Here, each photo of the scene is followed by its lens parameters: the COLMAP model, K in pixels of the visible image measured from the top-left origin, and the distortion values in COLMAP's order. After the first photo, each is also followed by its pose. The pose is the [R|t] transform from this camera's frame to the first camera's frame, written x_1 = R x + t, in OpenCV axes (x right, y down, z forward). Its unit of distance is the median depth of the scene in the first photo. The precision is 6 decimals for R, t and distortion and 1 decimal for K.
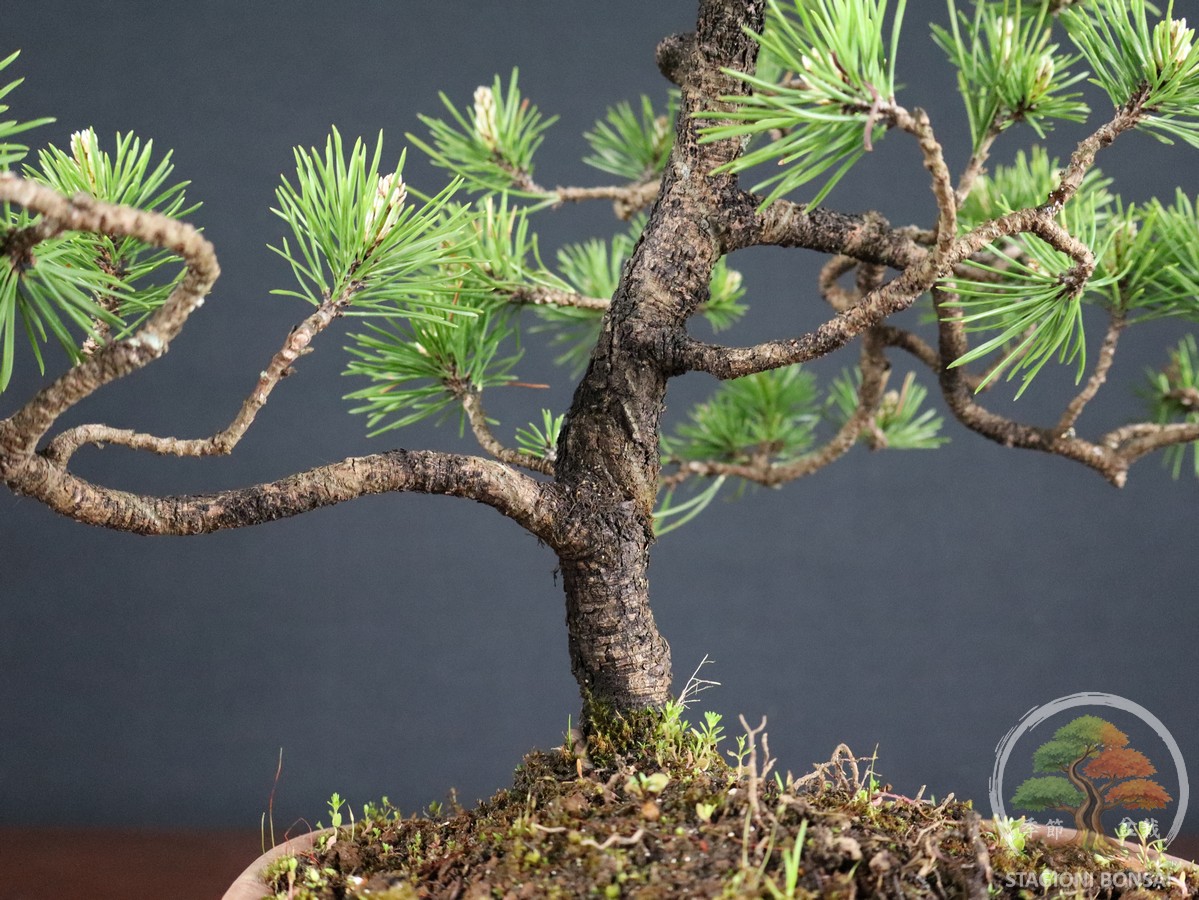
lens RADIAL K [[1291.0, 0, 601.9], [0, 1291.0, 452.8], [0, 0, 1]] dist [0.026971, 0.000000]
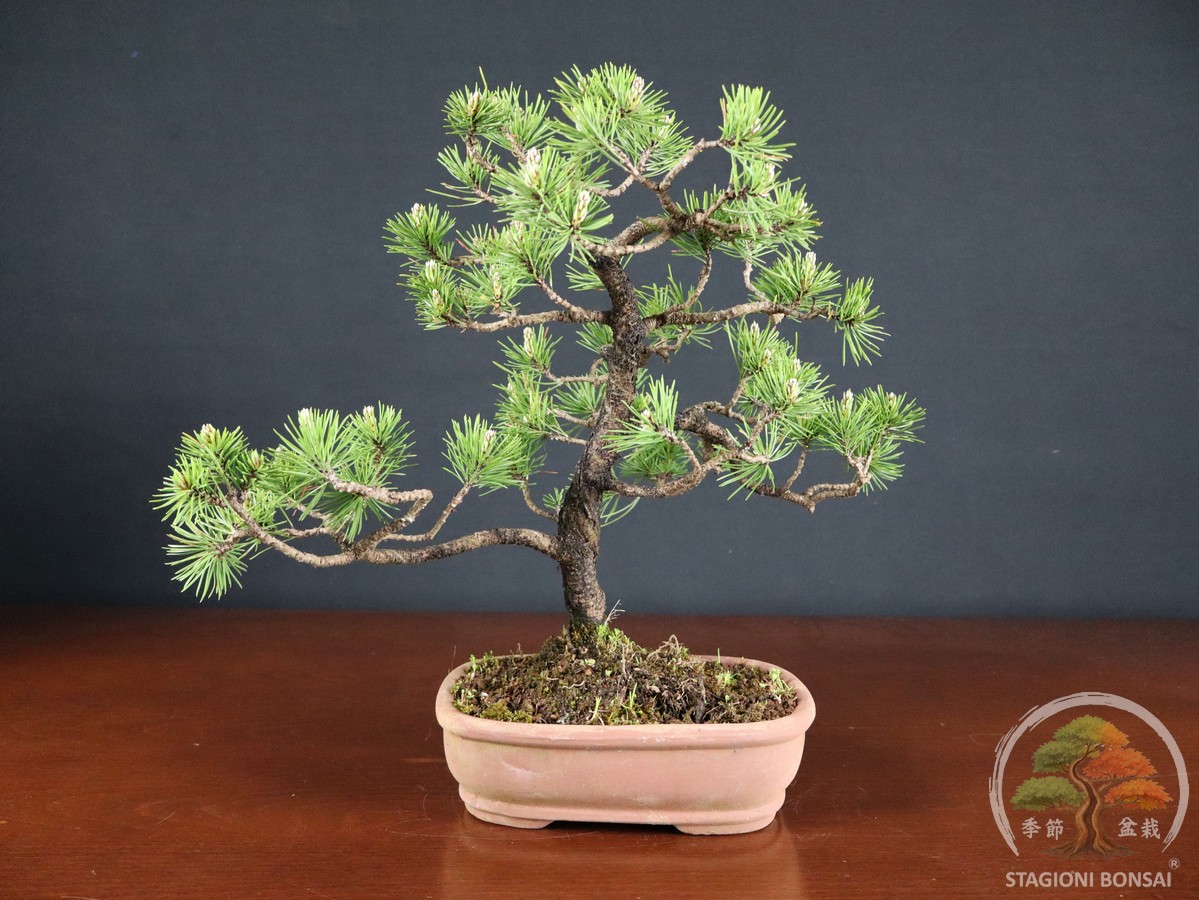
lens RADIAL K [[966.5, 0, 598.3], [0, 966.5, 454.8], [0, 0, 1]] dist [0.043034, 0.000468]
pose [[0.999404, 0.001591, -0.034493, 0.110840], [0.004428, 0.984785, 0.173719, -0.468833], [0.034245, -0.173768, 0.984191, -0.833095]]
